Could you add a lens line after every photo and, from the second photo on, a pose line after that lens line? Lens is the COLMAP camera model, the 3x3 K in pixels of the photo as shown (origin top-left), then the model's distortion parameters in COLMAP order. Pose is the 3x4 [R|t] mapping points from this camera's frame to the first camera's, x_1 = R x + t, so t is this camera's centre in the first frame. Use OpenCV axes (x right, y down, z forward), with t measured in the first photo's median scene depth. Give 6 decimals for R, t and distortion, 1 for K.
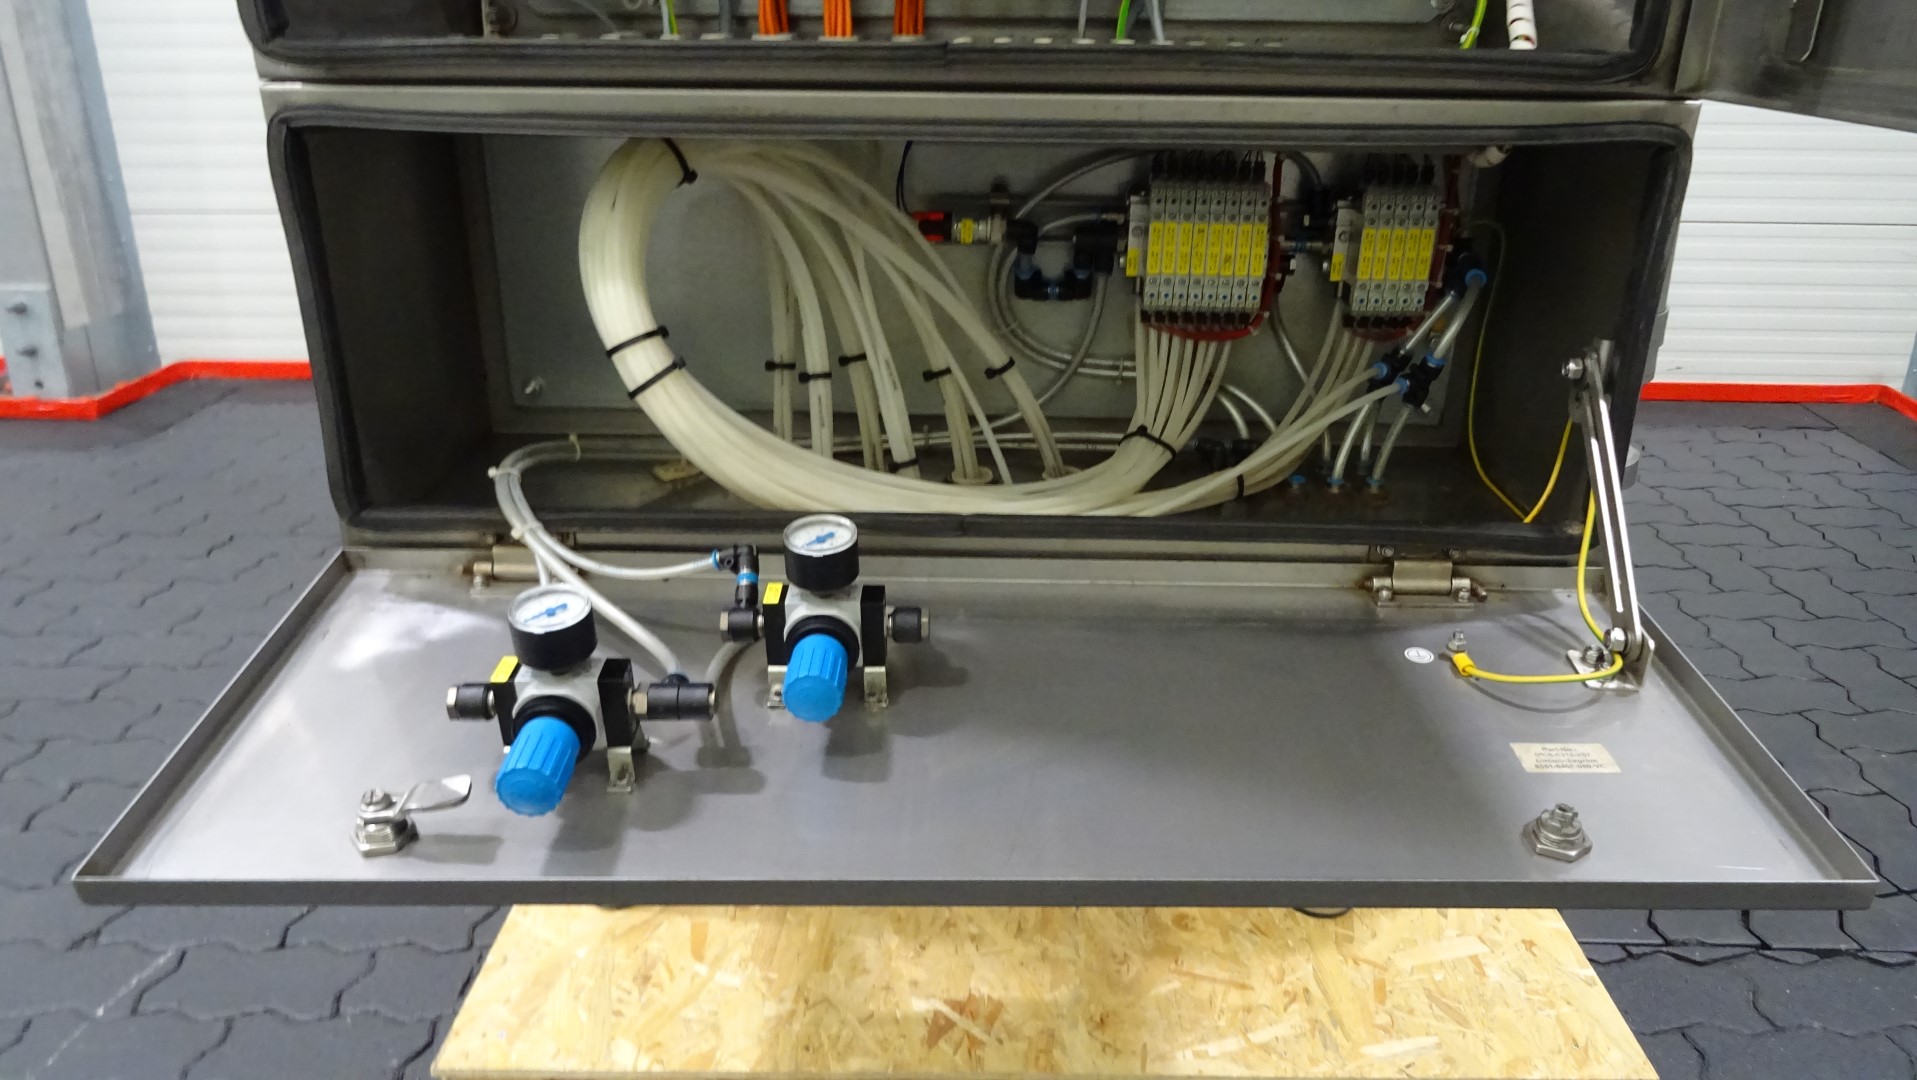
lens RADIAL K [[1645.8, 0, 958.5], [0, 1645.8, 540.0], [0, 0, 1]] dist [0.000791, -0.005433]
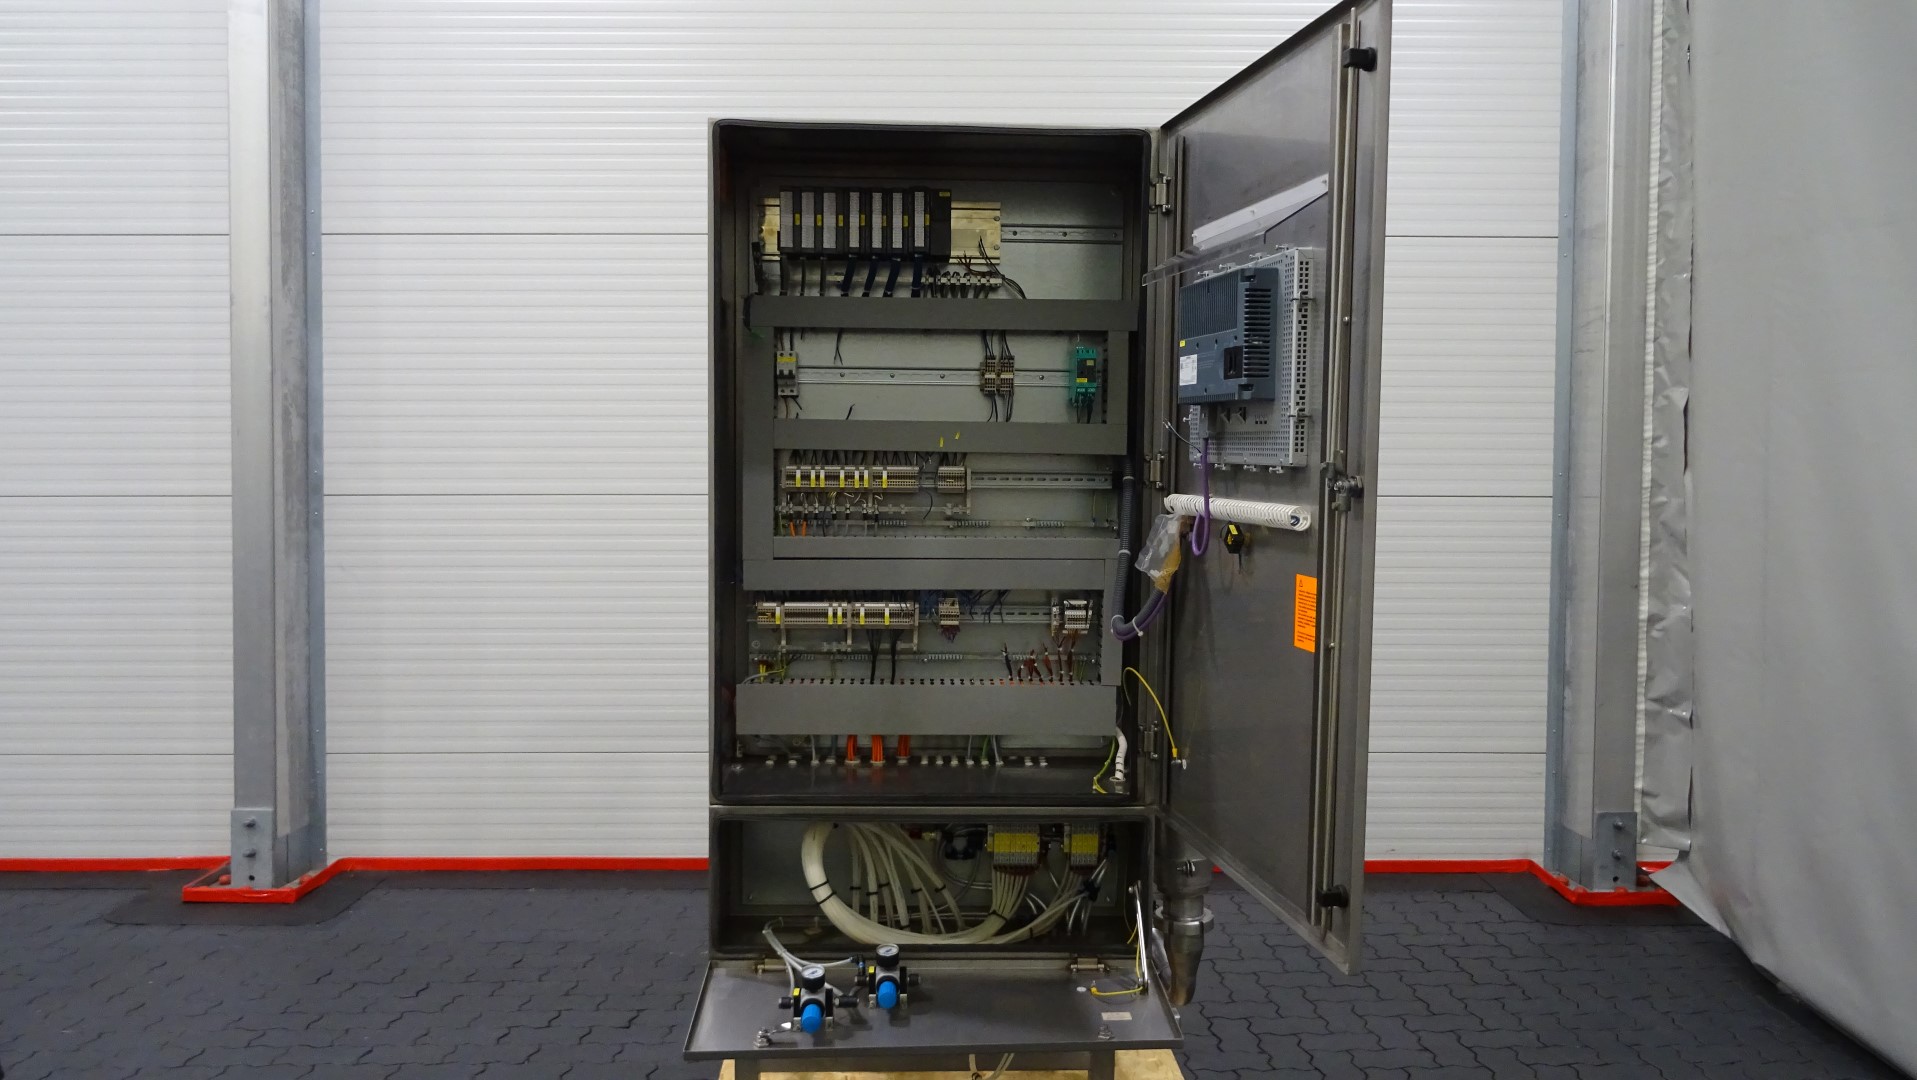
lens RADIAL K [[1360.7, 0, 958.5], [0, 1360.7, 540.0], [0, 0, 1]] dist [0.004515, -0.002046]
pose [[0.998781, -0.002638, 0.049292, -0.052305], [0.018085, 0.948691, -0.315688, 0.056100], [-0.045931, 0.316195, 0.947582, -1.260332]]
